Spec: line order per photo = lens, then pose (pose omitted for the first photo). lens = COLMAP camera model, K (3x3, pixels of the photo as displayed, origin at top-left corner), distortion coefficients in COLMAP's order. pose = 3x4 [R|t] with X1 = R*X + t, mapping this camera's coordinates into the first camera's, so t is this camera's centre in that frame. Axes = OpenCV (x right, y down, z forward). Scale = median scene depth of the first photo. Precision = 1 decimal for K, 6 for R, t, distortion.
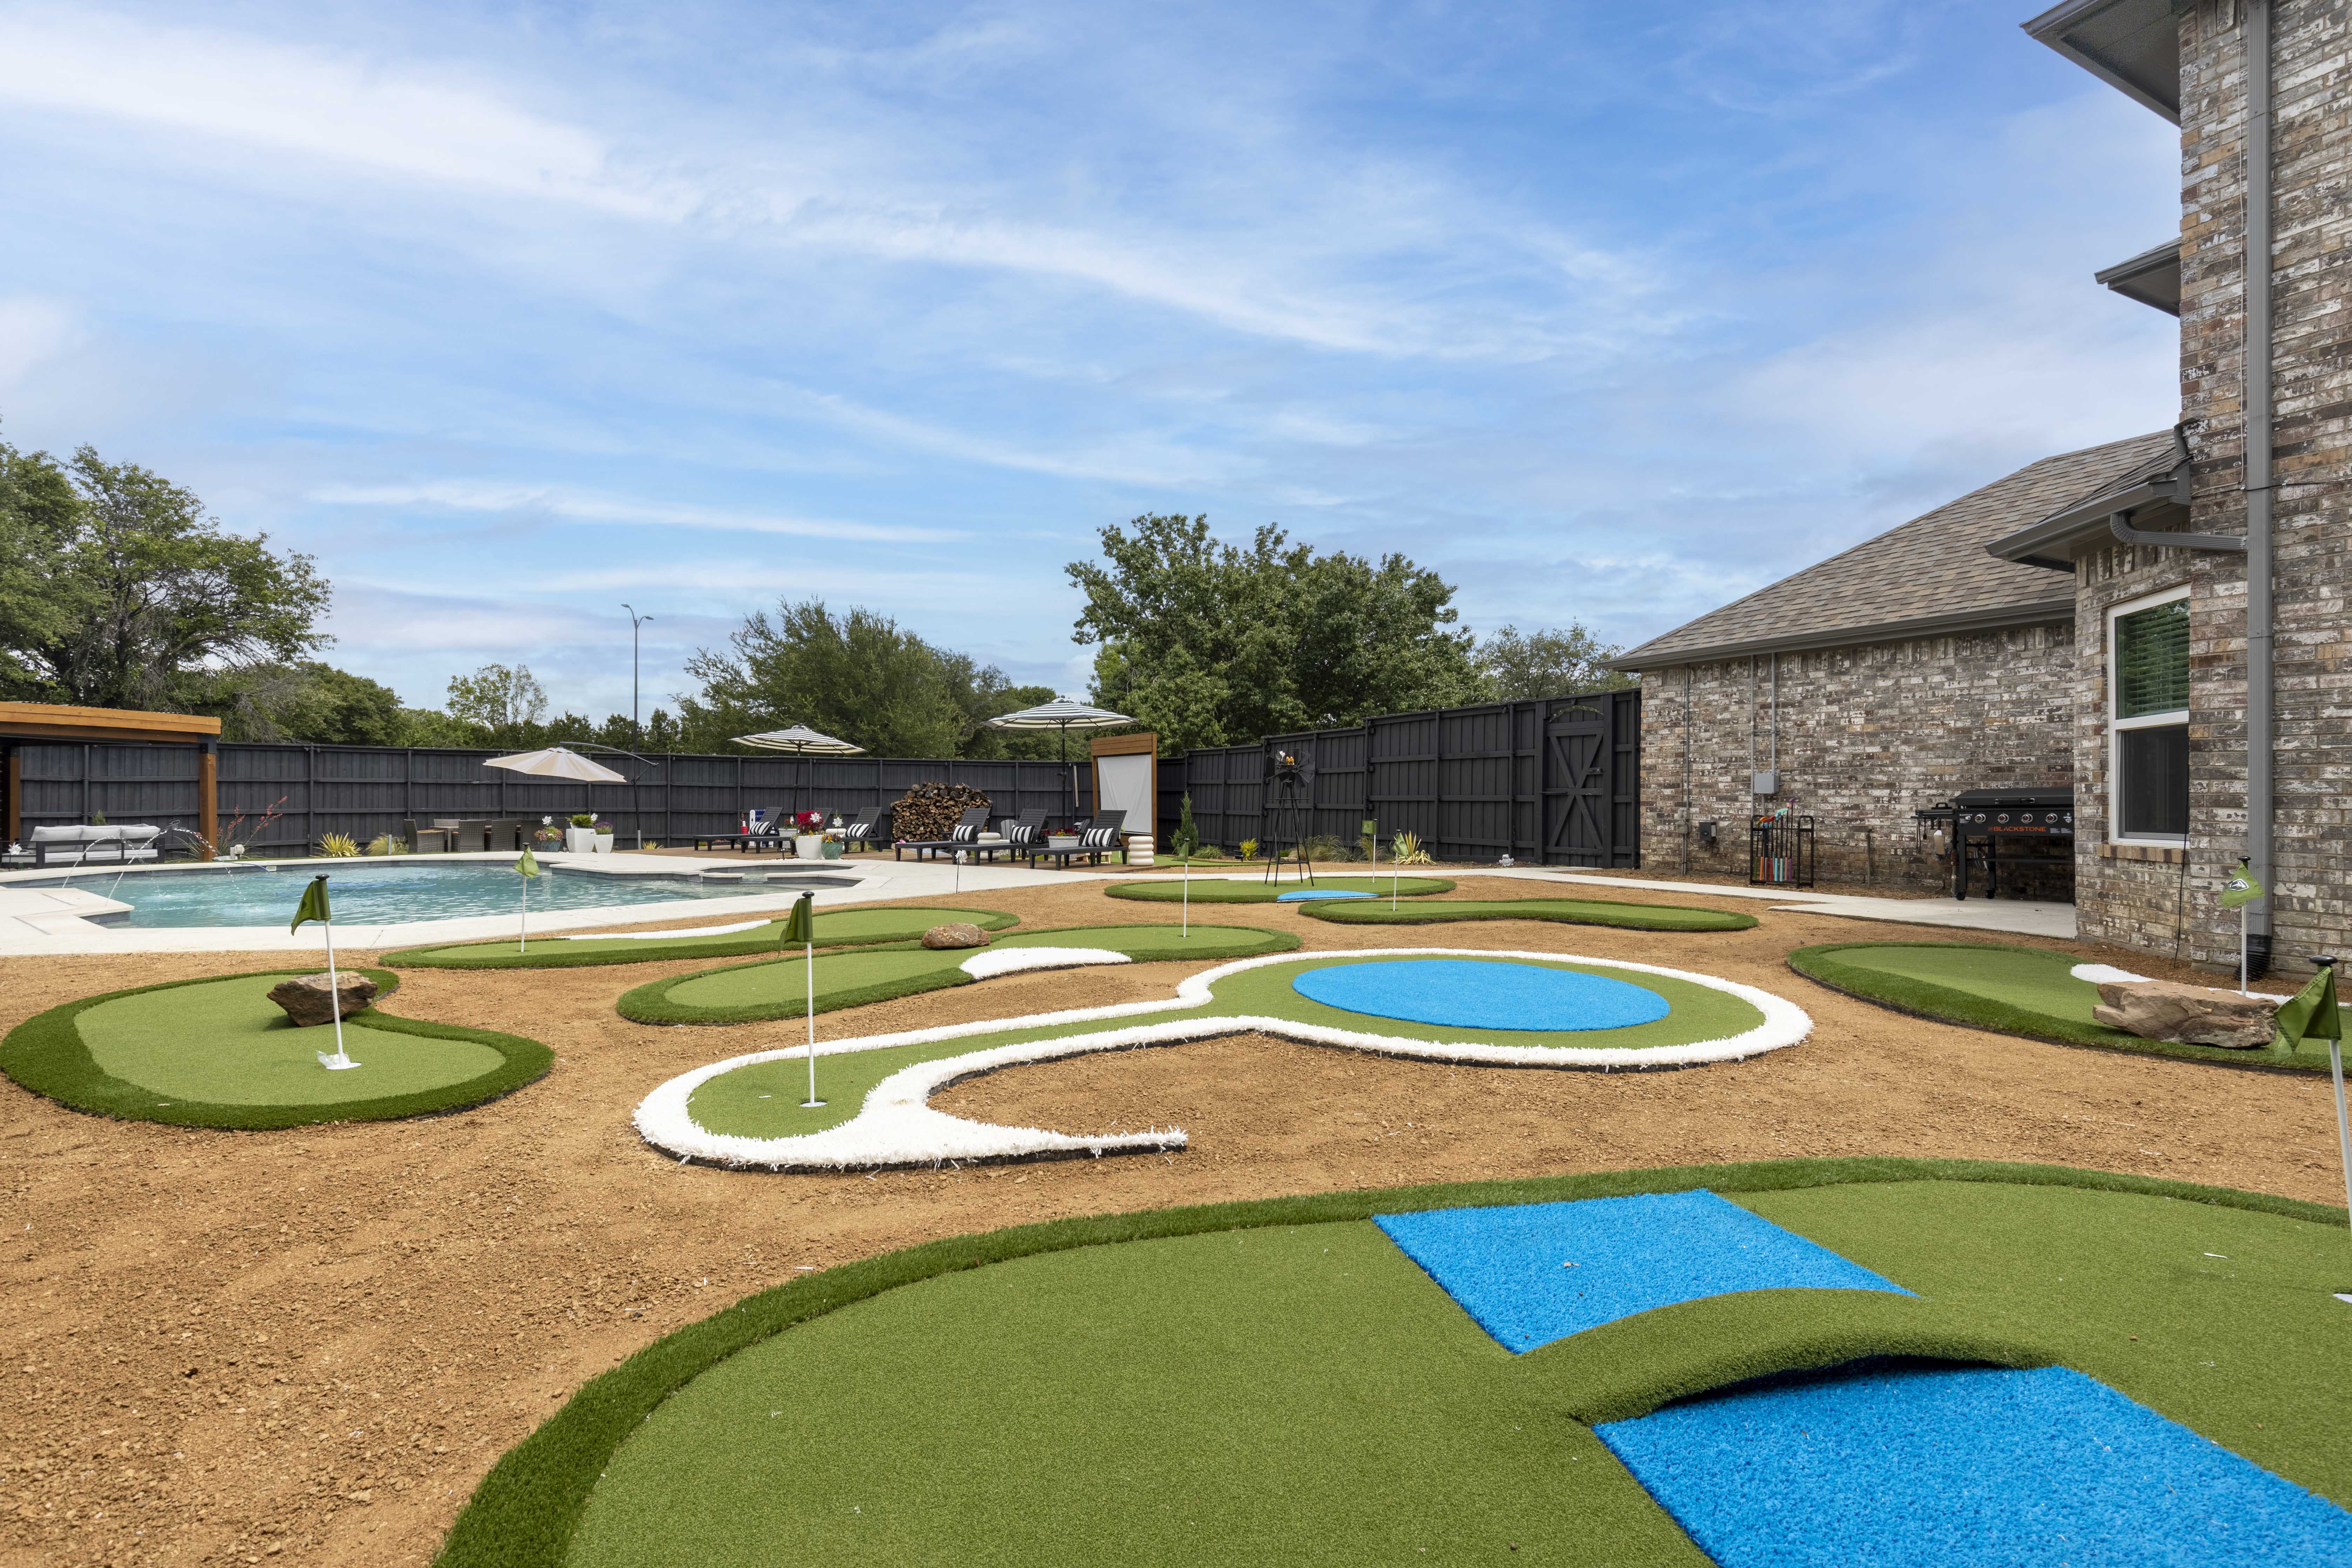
lens RADIAL K [[1056.7, 0, 1170.6], [0, 1056.7, 783.9], [0, 0, 1]] dist [0.008406, -0.000933]
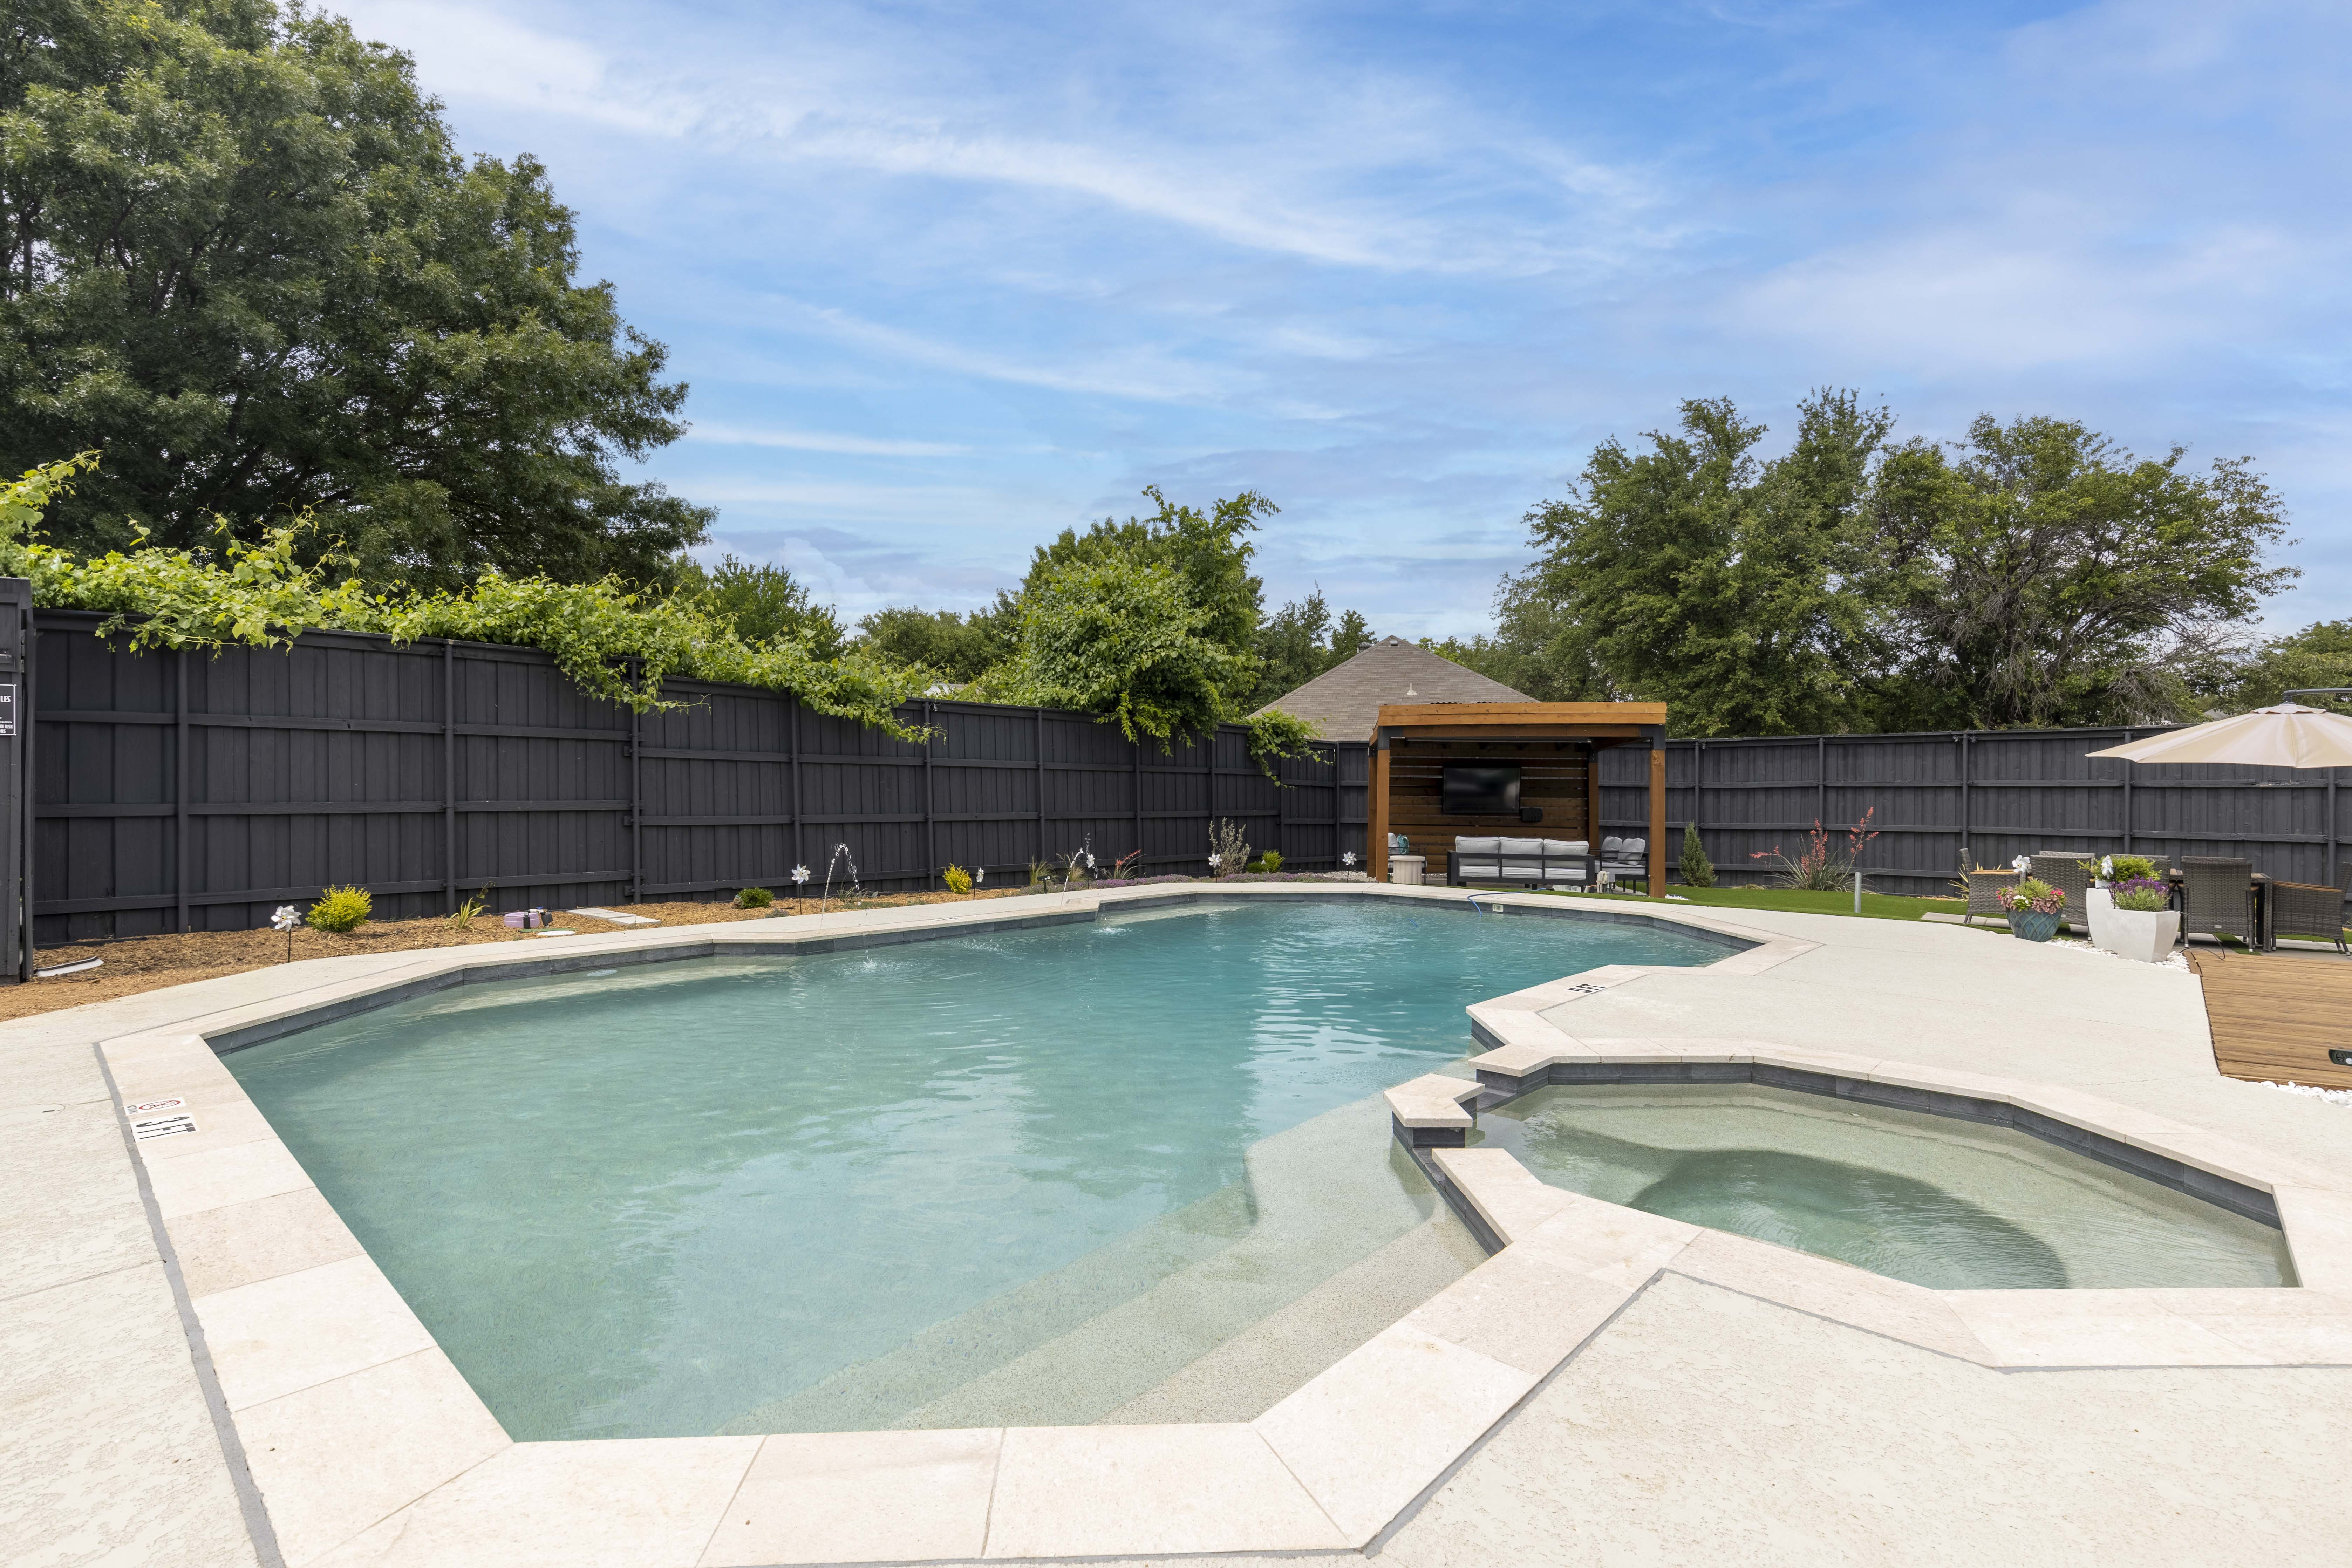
lens RADIAL K [[1056.7, 0, 1165.8], [0, 1056.7, 784.2], [0, 0, 1]] dist [0.008406, -0.000933]
pose [[-0.105222, -0.012834, -0.994366, -0.138679], [0.003208, 0.999907, -0.013245, 0.006787], [0.994444, -0.004584, -0.105171, 0.960949]]
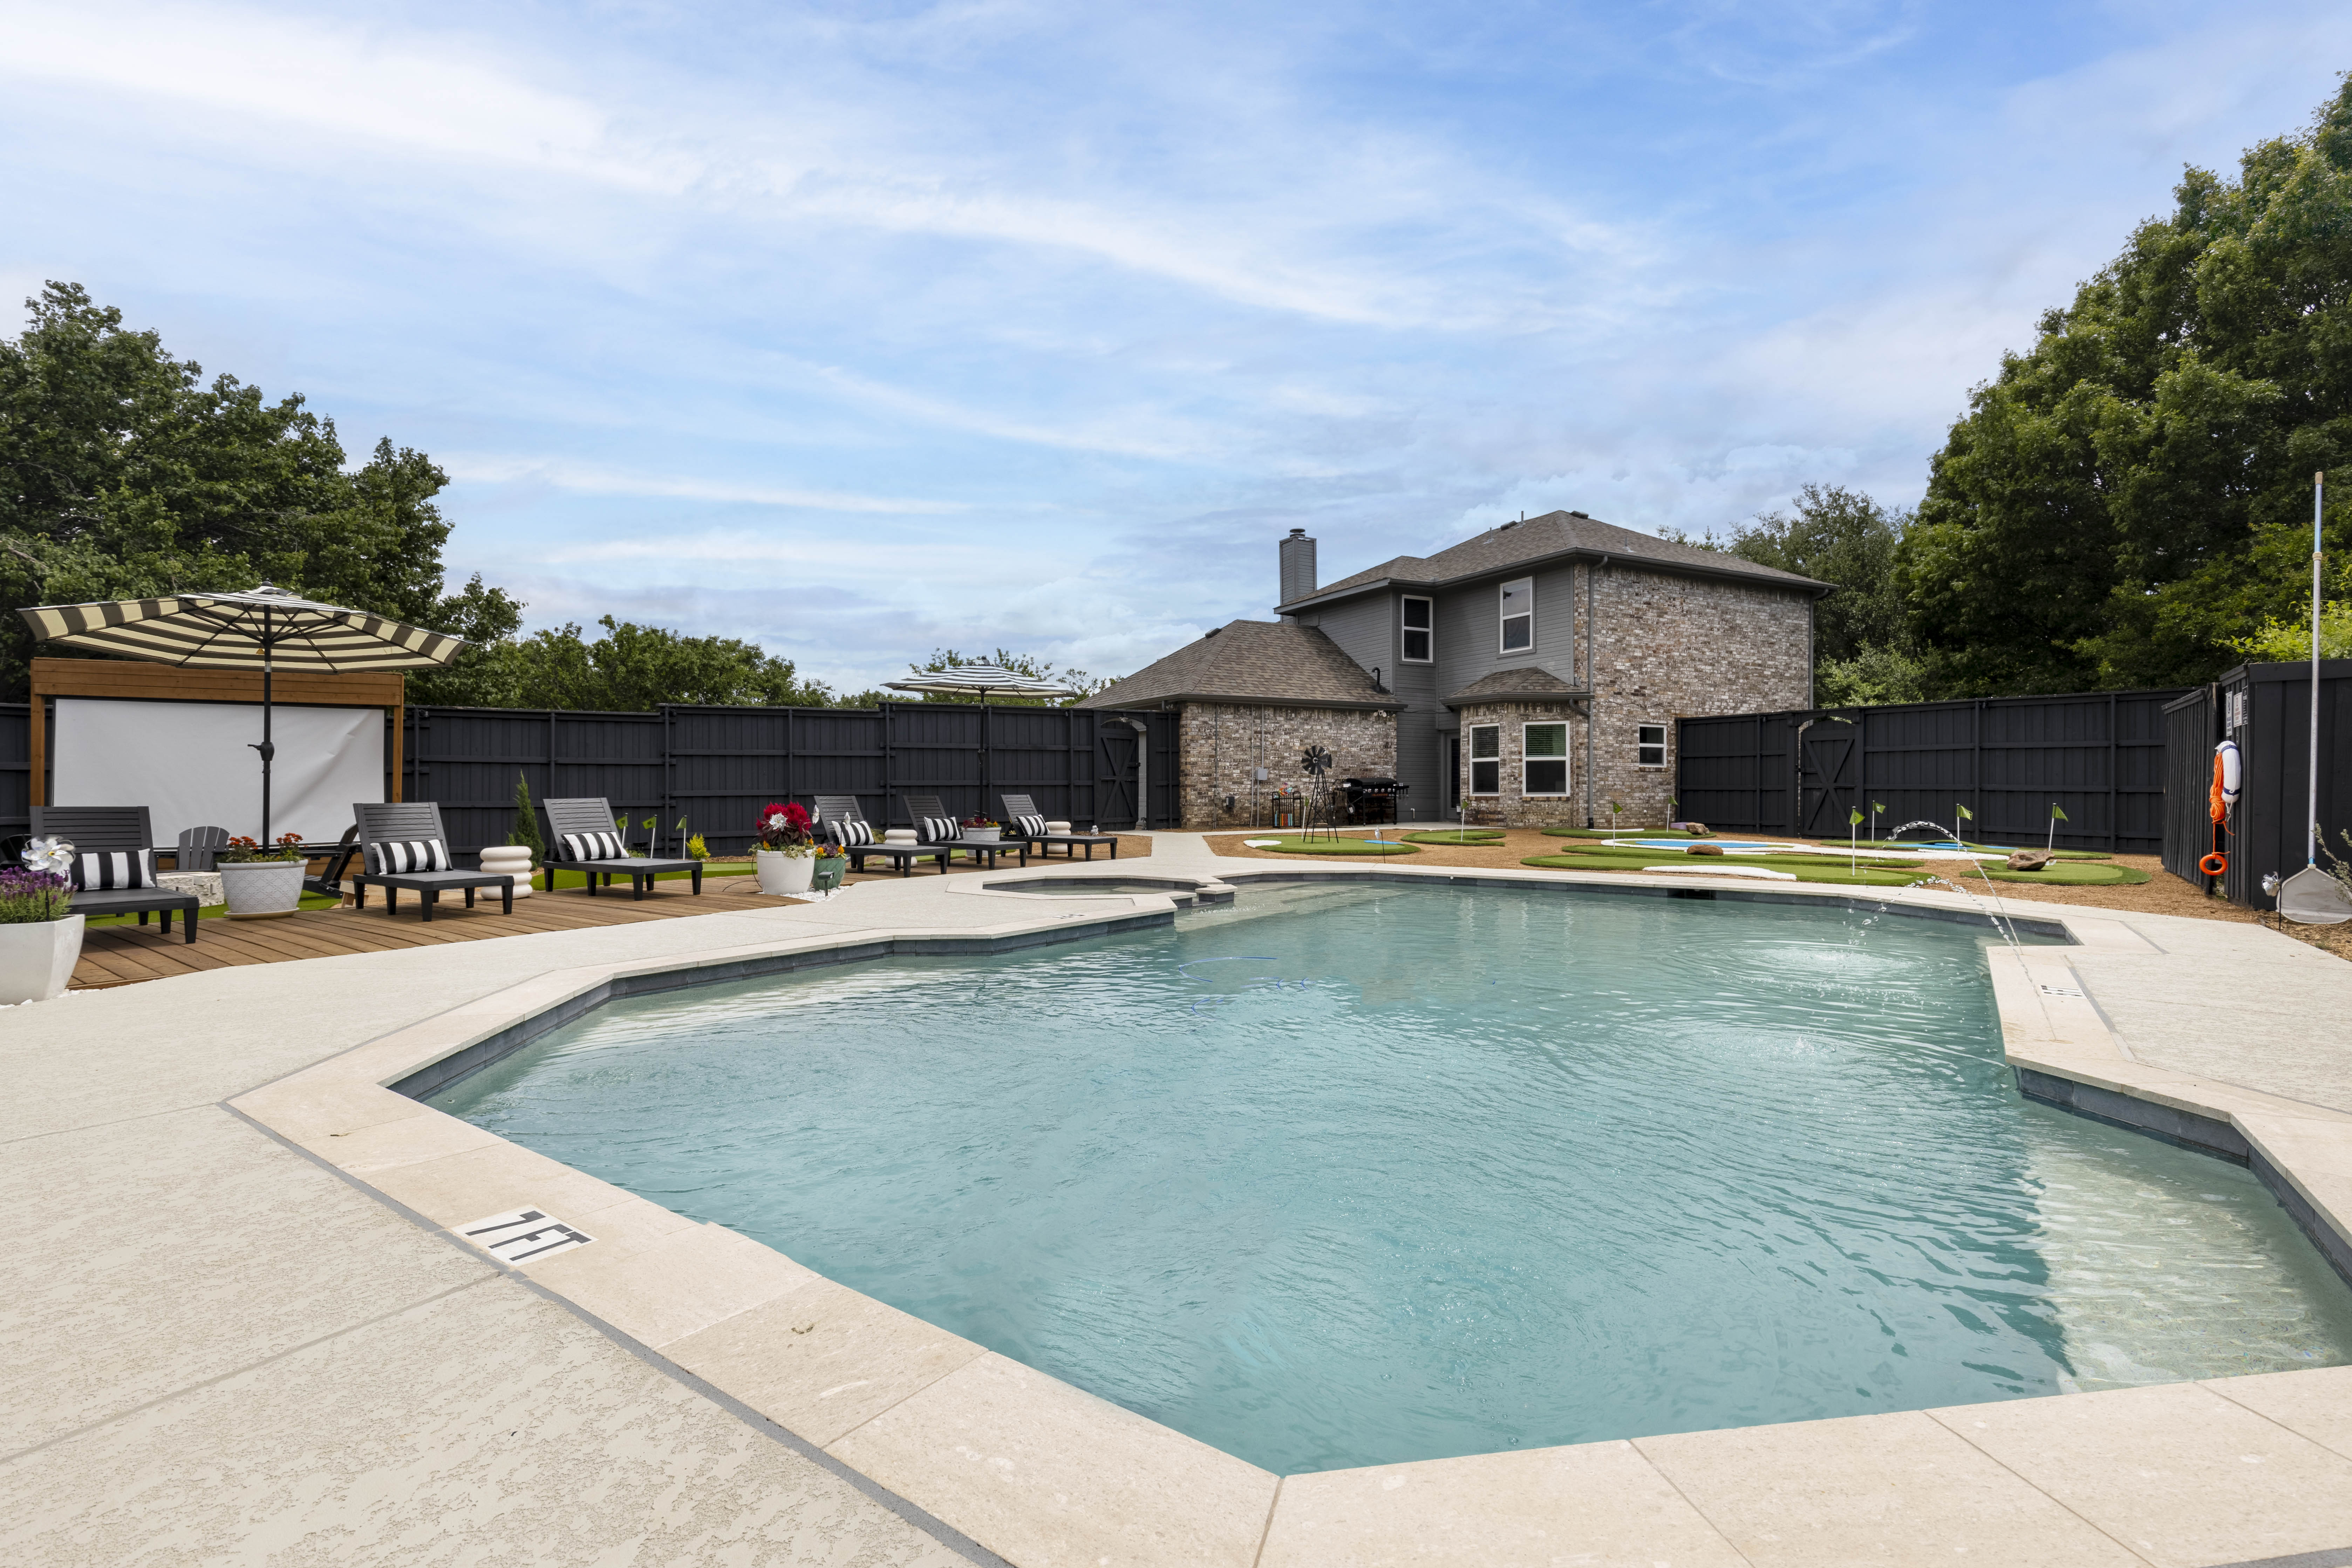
lens RADIAL K [[1056.7, 0, 1166.6], [0, 1056.7, 789.6], [0, 0, 1]] dist [0.008406, -0.000933]
pose [[-0.009891, -0.004715, 0.999940, -1.120674], [-0.011184, 0.999927, 0.004604, 0.016849], [-0.999889, -0.011138, -0.009943, 1.041718]]
